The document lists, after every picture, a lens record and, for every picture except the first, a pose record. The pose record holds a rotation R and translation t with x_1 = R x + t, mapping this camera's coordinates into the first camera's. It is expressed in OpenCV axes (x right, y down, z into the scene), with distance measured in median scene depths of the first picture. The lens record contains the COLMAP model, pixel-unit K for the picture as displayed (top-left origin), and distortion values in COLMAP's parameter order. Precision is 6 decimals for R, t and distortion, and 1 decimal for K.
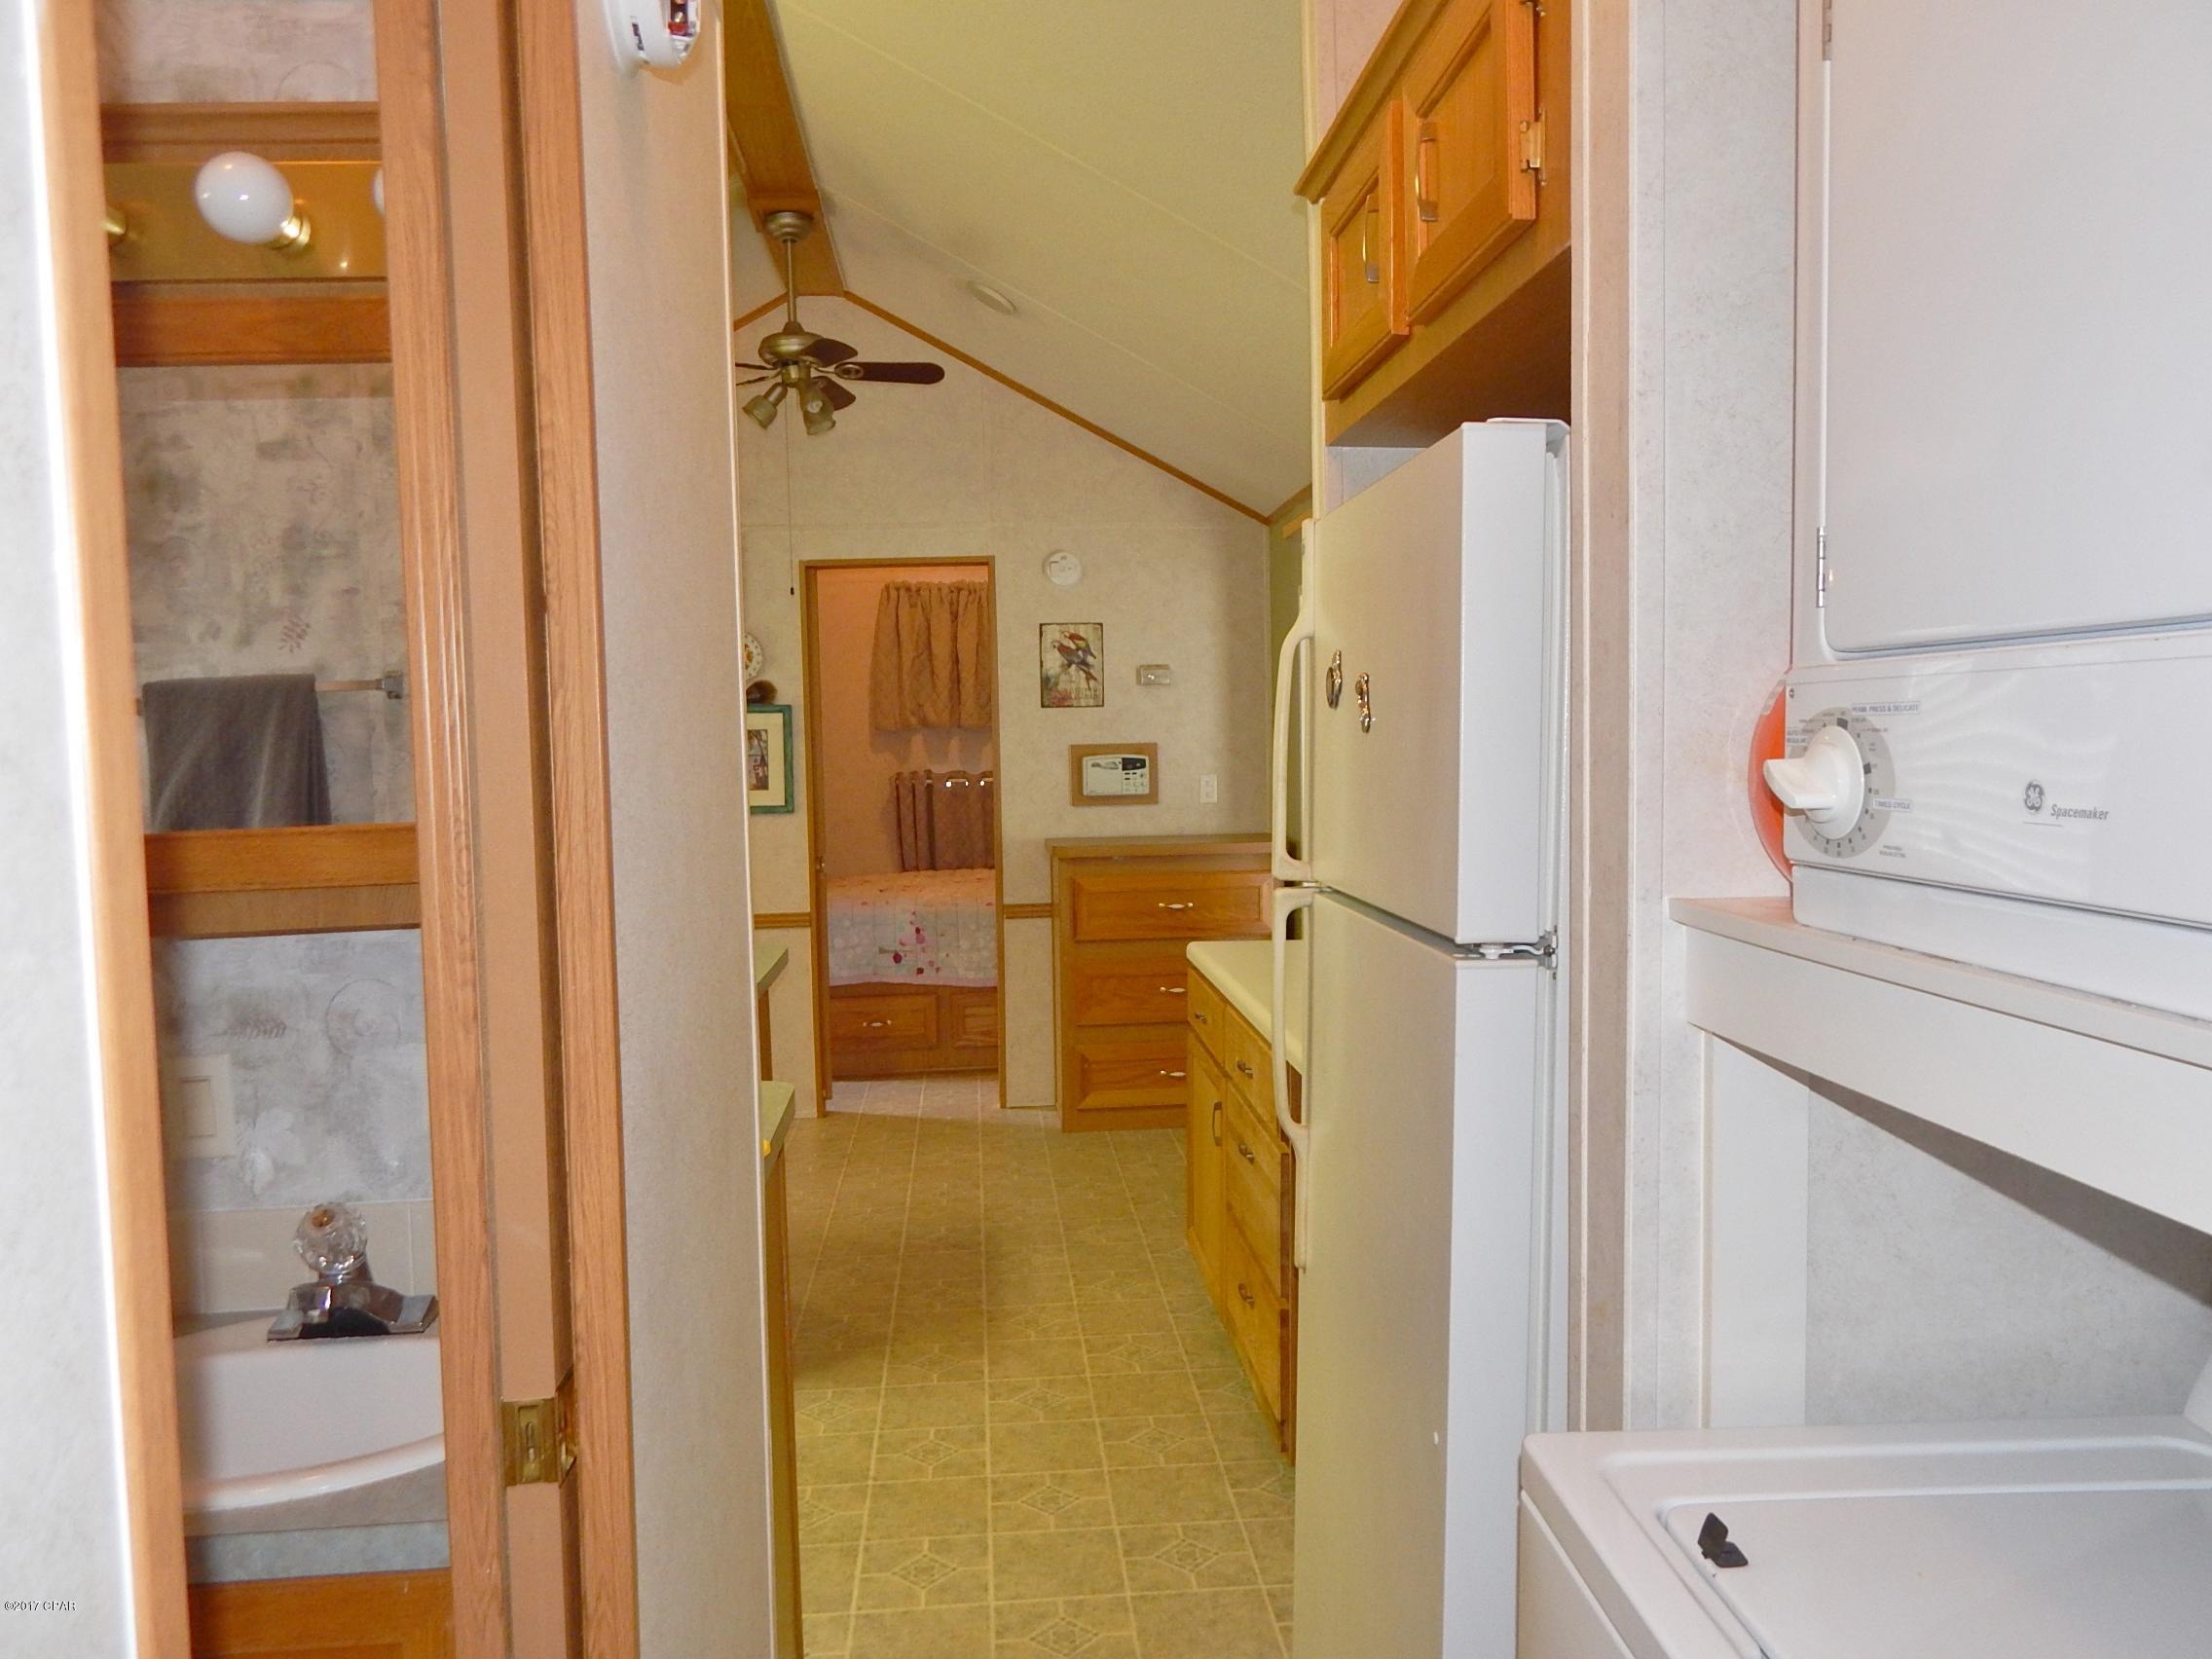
lens RADIAL K [[1612.1, 0, 1099.7], [0, 1612.1, 838.1], [0, 0, 1]] dist [0.009709, 0.003609]
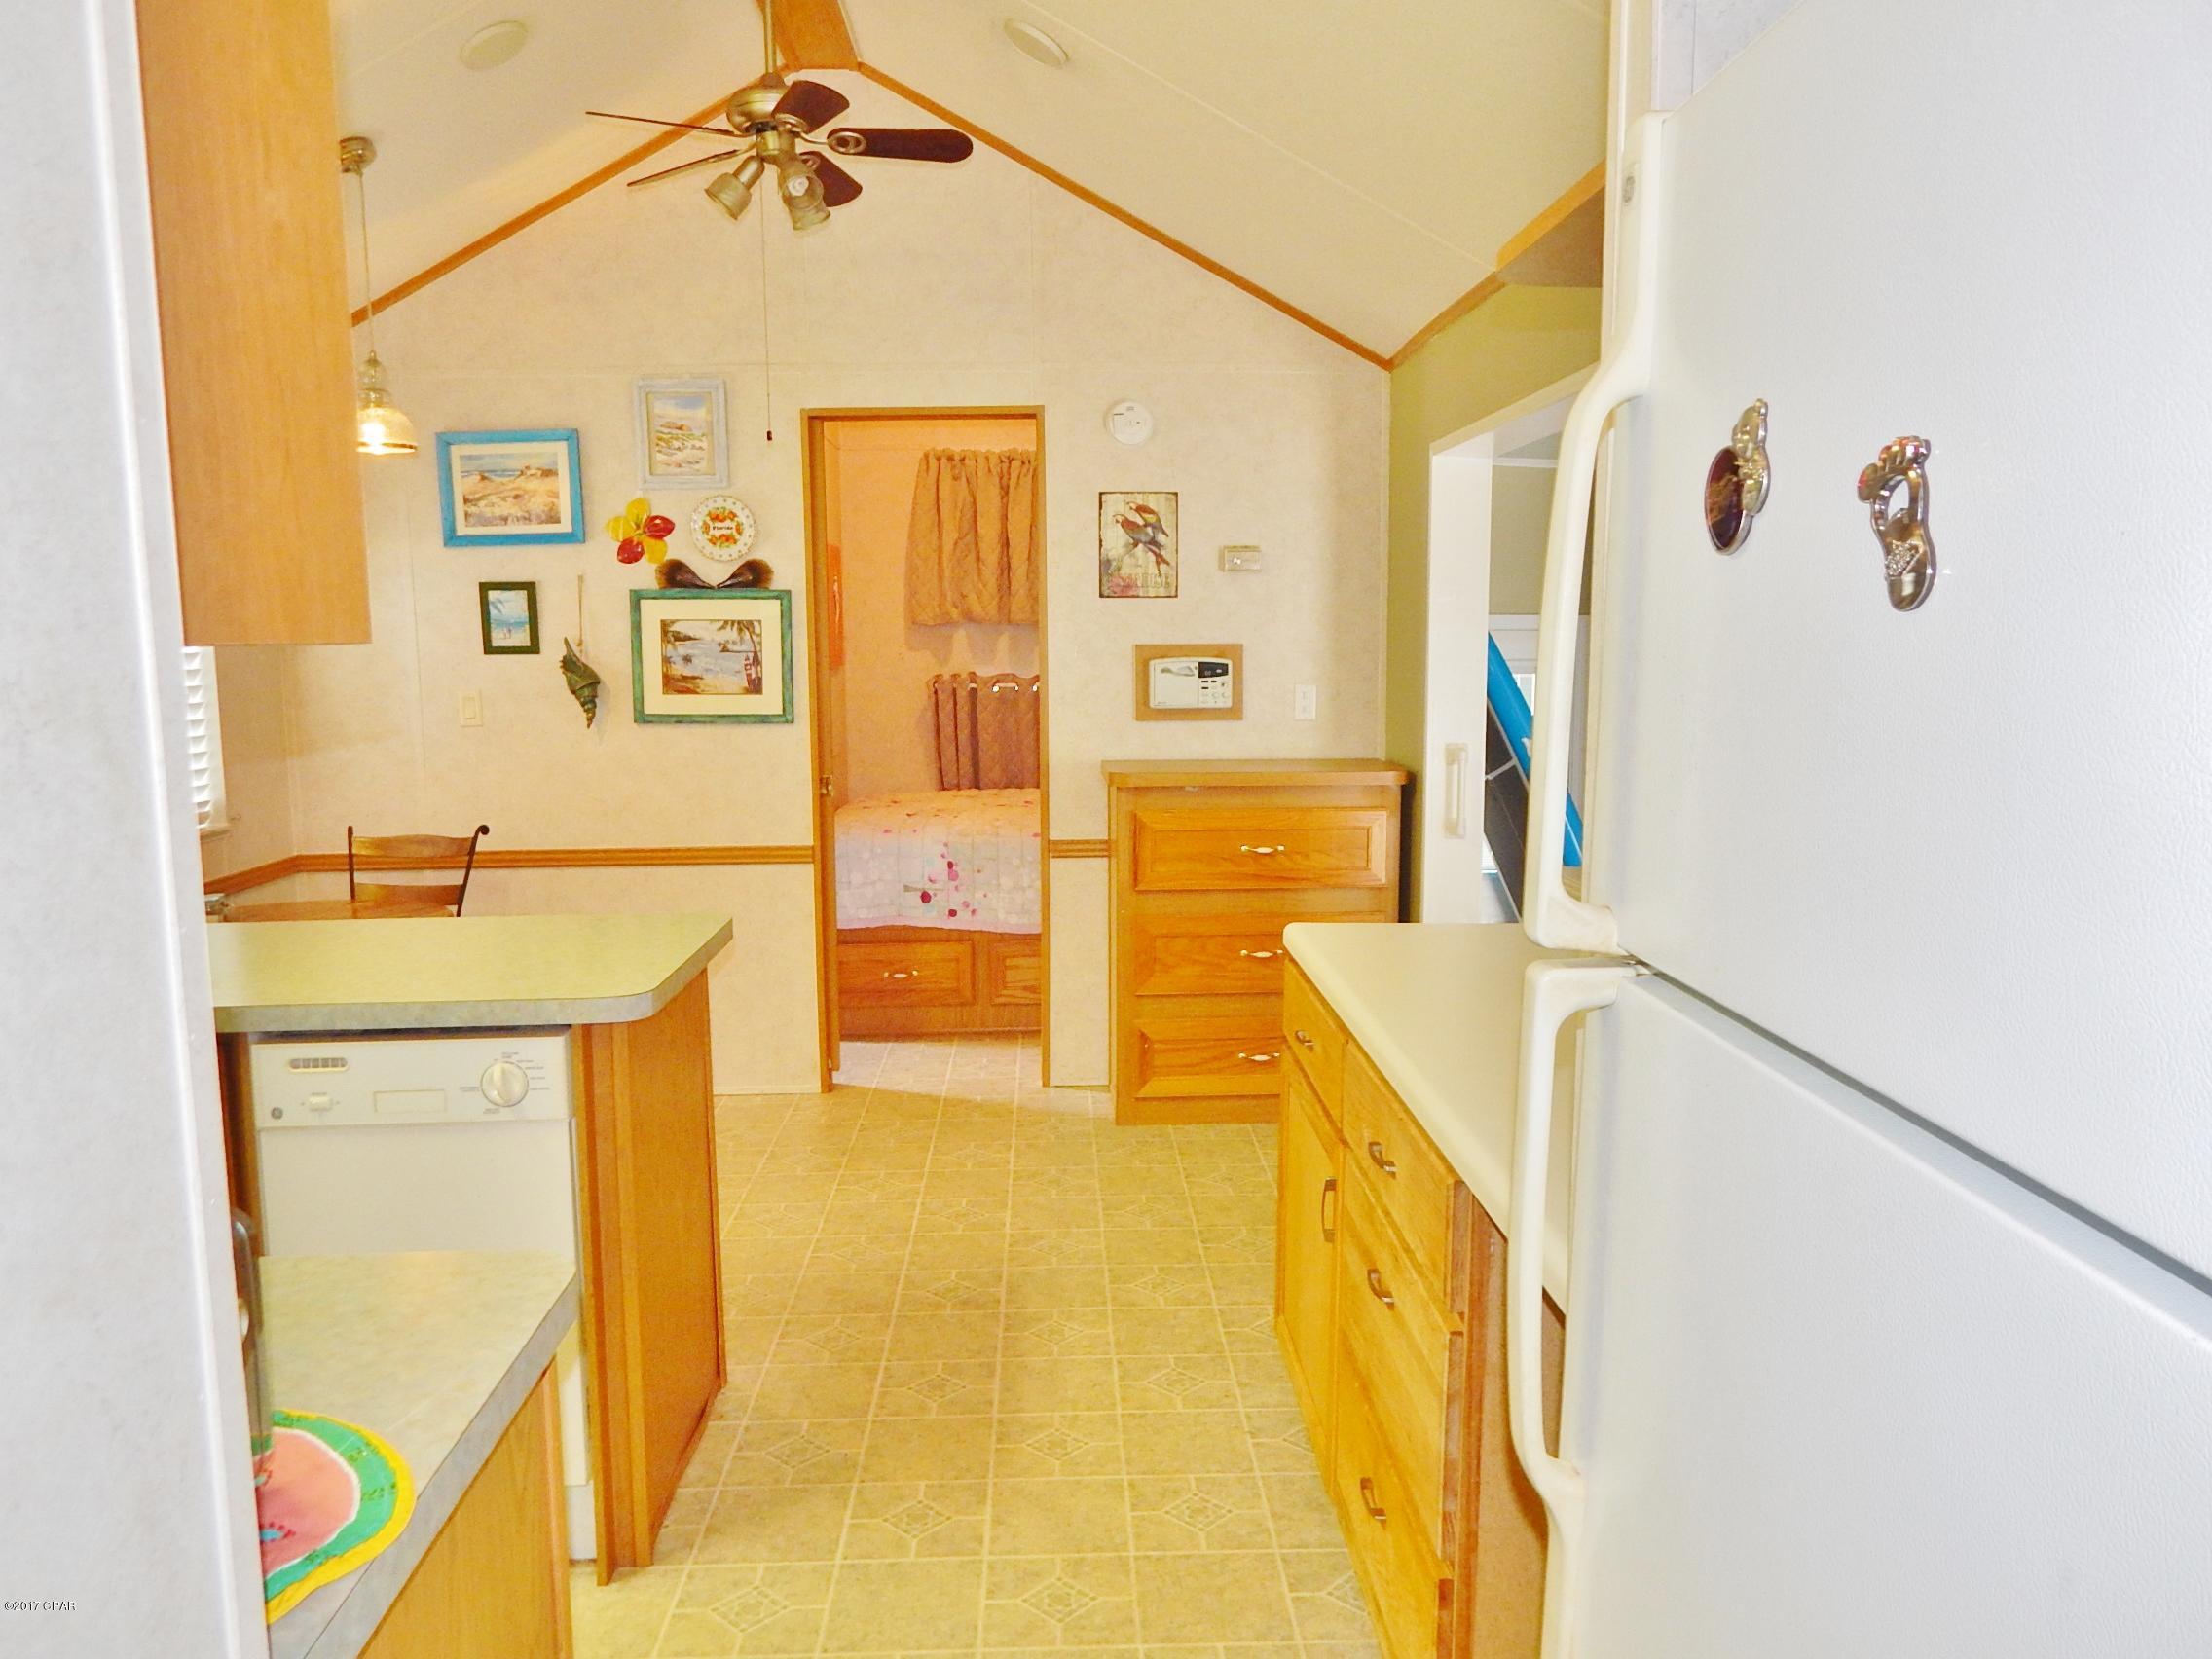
lens RADIAL K [[1612.1, 0, 1107.3], [0, 1612.1, 814.2], [0, 0, 1]] dist [0.009709, 0.003609]
pose [[0.998972, 0.019400, -0.040979, 0.002891], [-0.017485, 0.998761, 0.046582, -0.010713], [0.041832, -0.045818, 0.998074, 0.195032]]
